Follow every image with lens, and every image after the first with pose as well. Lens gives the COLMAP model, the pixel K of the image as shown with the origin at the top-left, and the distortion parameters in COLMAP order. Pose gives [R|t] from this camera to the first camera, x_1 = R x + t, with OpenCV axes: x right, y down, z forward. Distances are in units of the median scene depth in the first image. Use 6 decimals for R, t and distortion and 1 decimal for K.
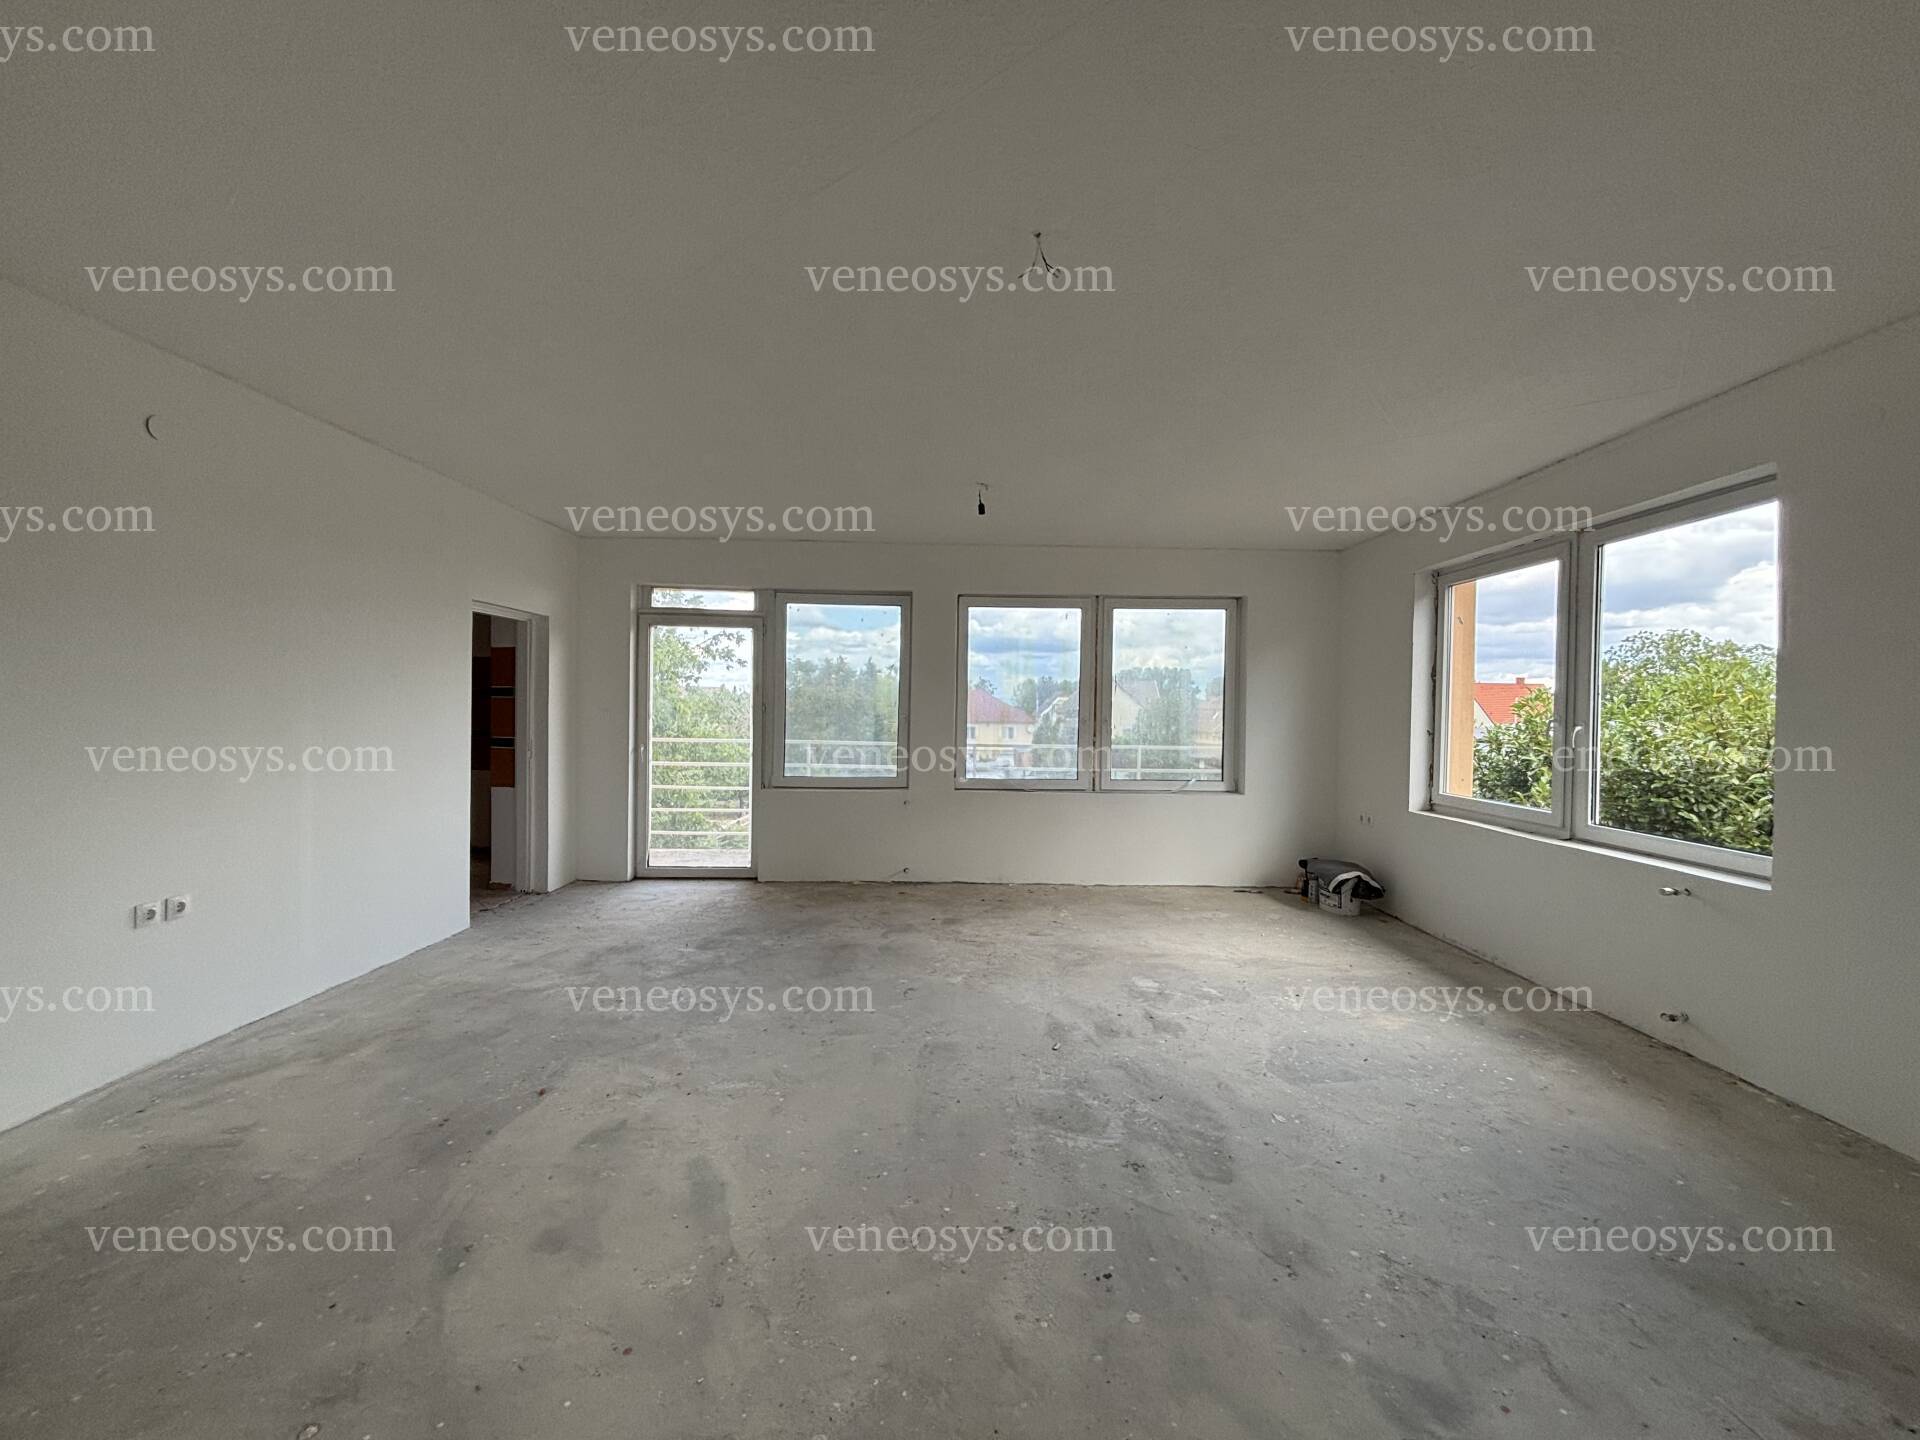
lens RADIAL K [[742.9, 0, 960.0], [0, 742.9, 720.0], [0, 0, 1]] dist [-0.000707, -0.000078]
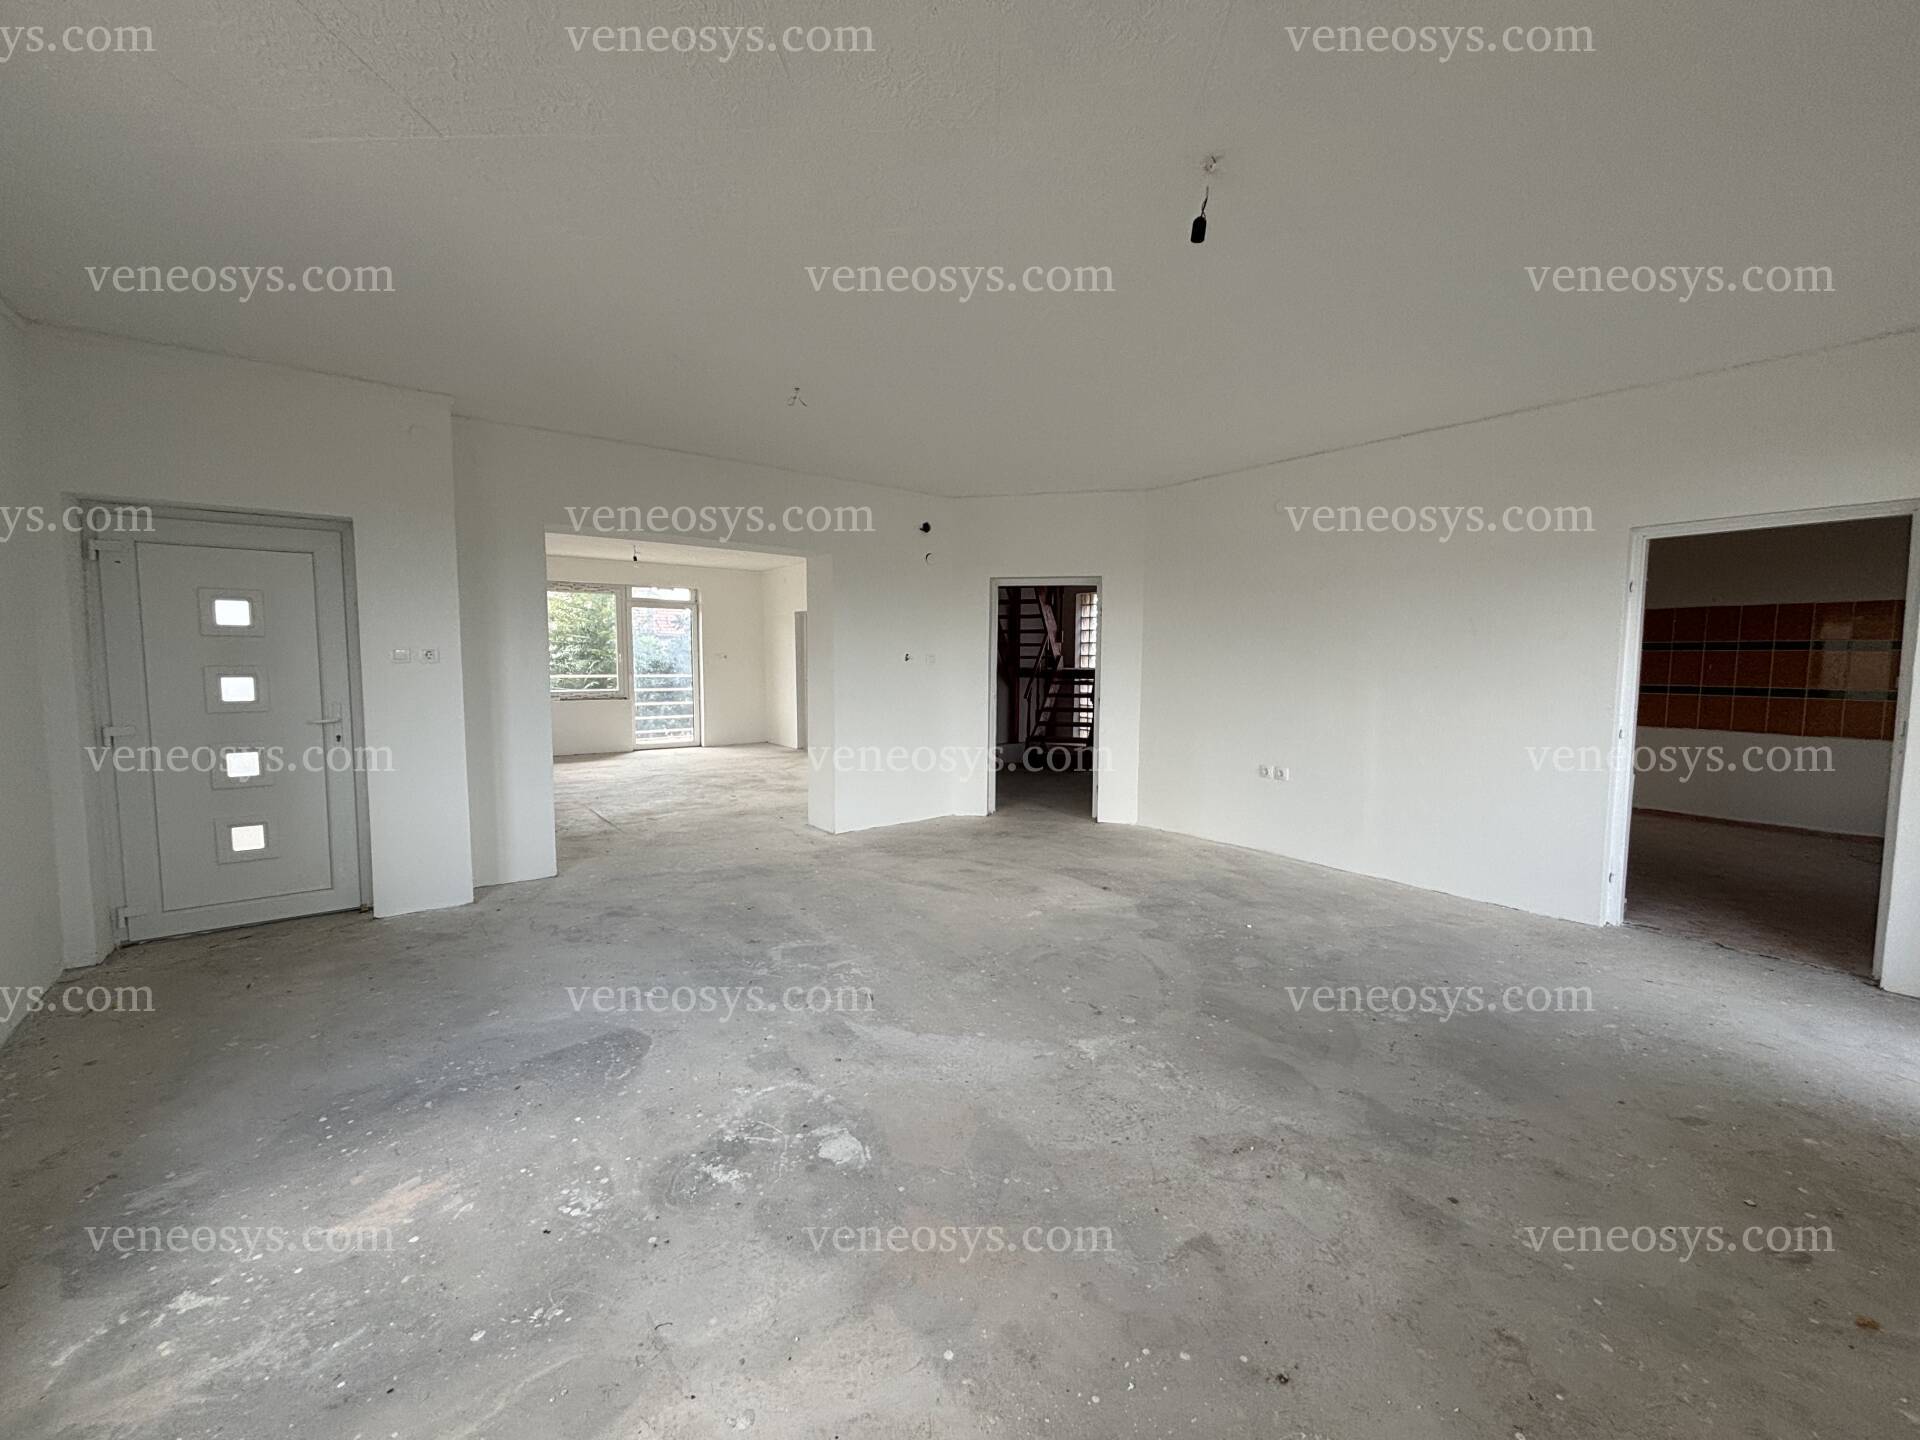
lens RADIAL K [[790.3, 0, 960.0], [0, 790.3, 720.0], [0, 0, 1]] dist [-0.000228, -0.000012]
pose [[-0.785640, 0.031077, -0.617902, 0.547549], [-0.027376, 0.996013, 0.084902, -0.008901], [0.618077, 0.083618, -0.781657, 1.527327]]
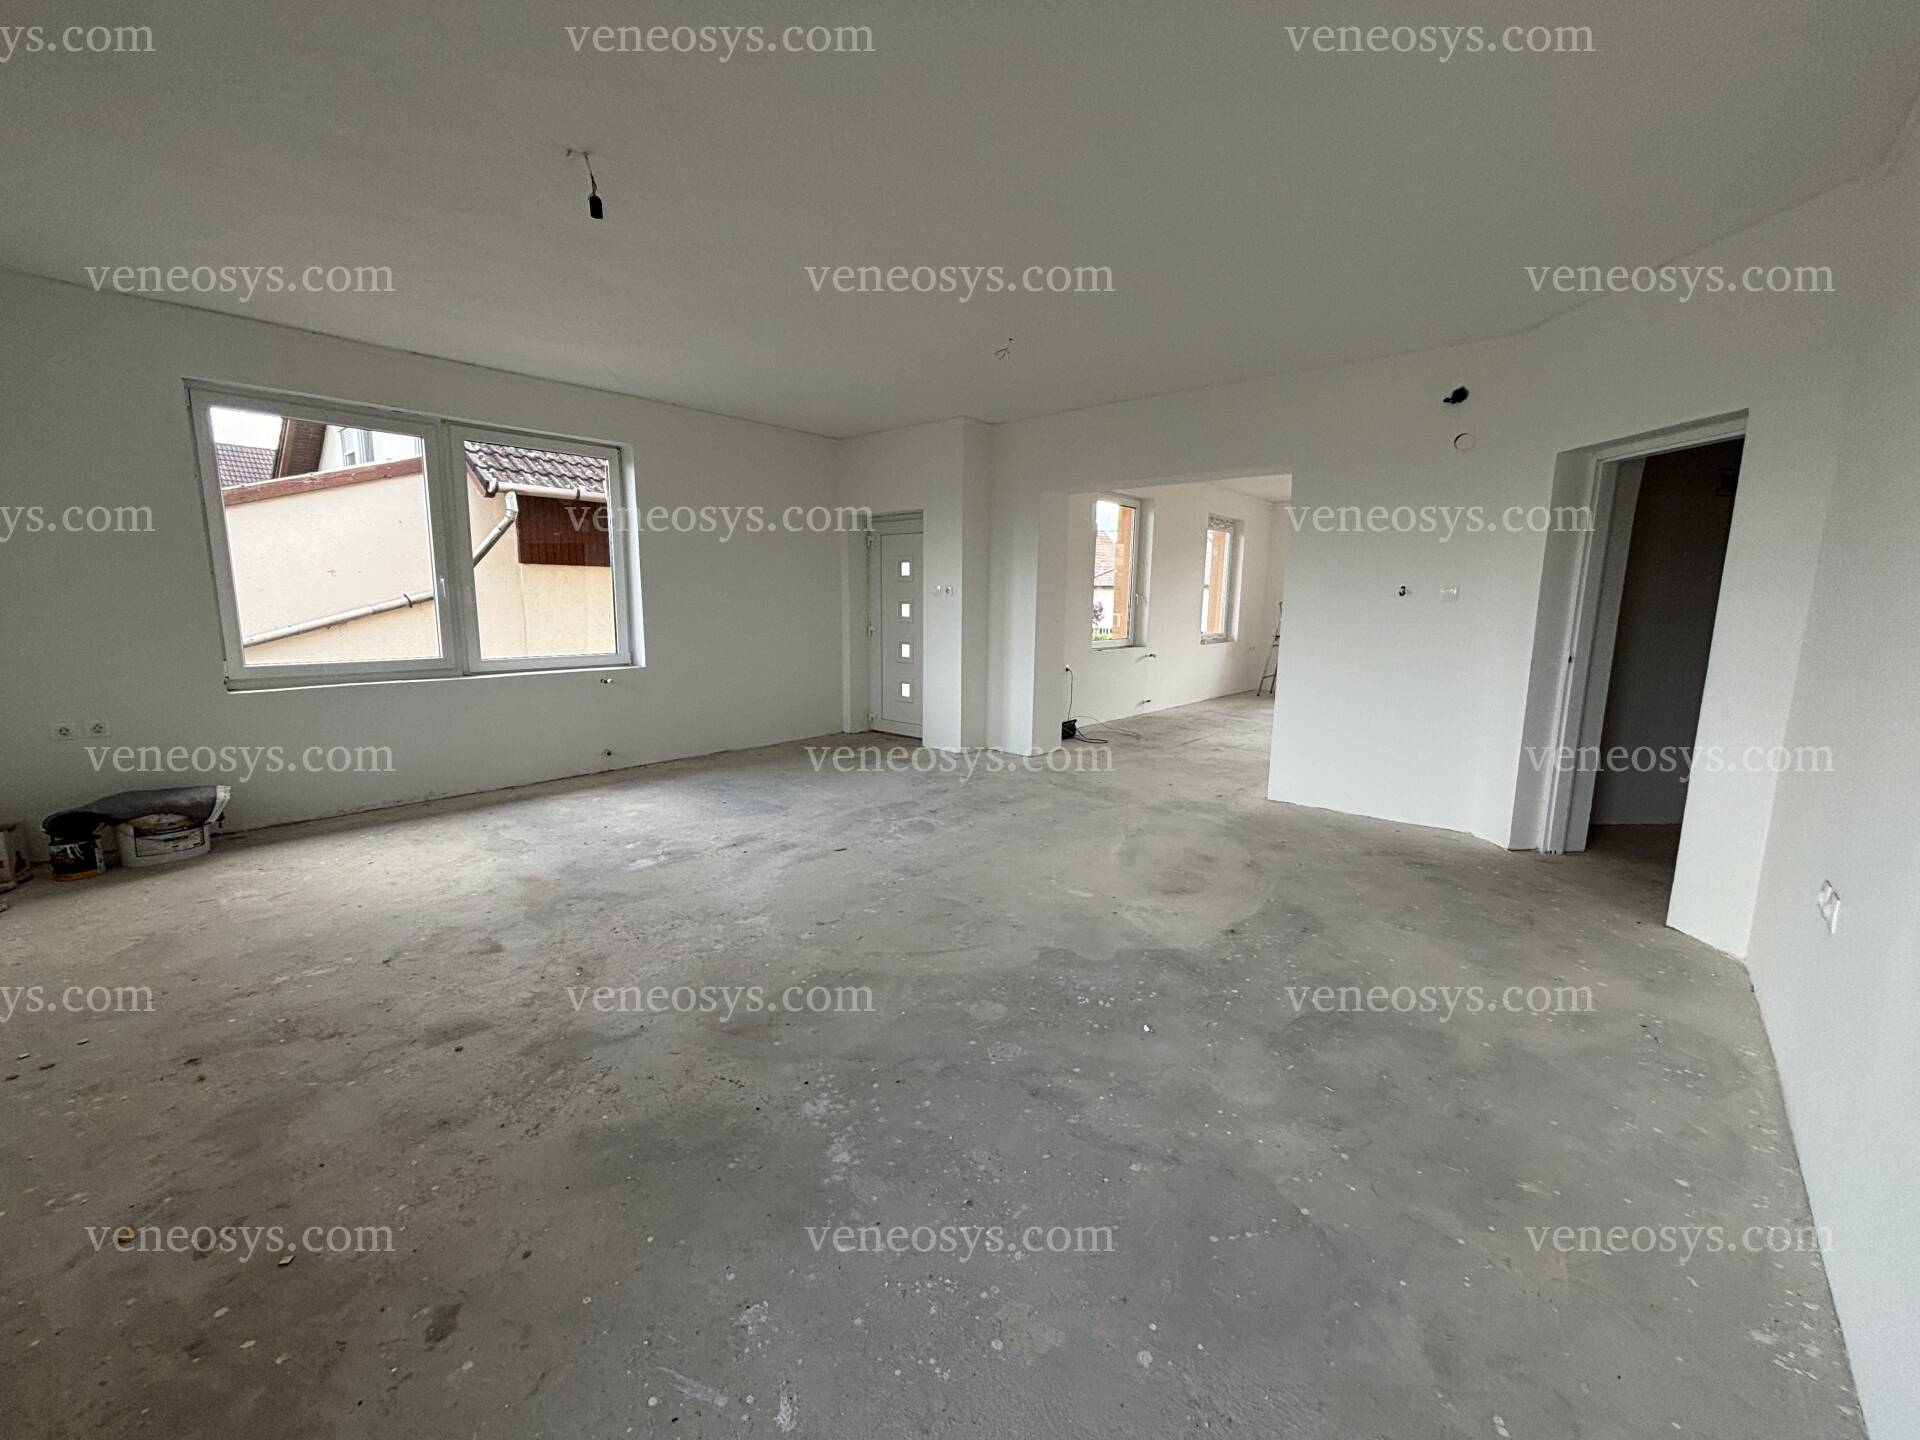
lens RADIAL K [[790.3, 0, 960.0], [0, 790.3, 720.0], [0, 0, 1]] dist [-0.000228, -0.000012]
pose [[-0.744417, -0.128259, 0.655281, -0.709078], [-0.015399, 0.984415, 0.175187, -0.007769], [-0.667537, 0.120322, -0.734790, 1.498694]]
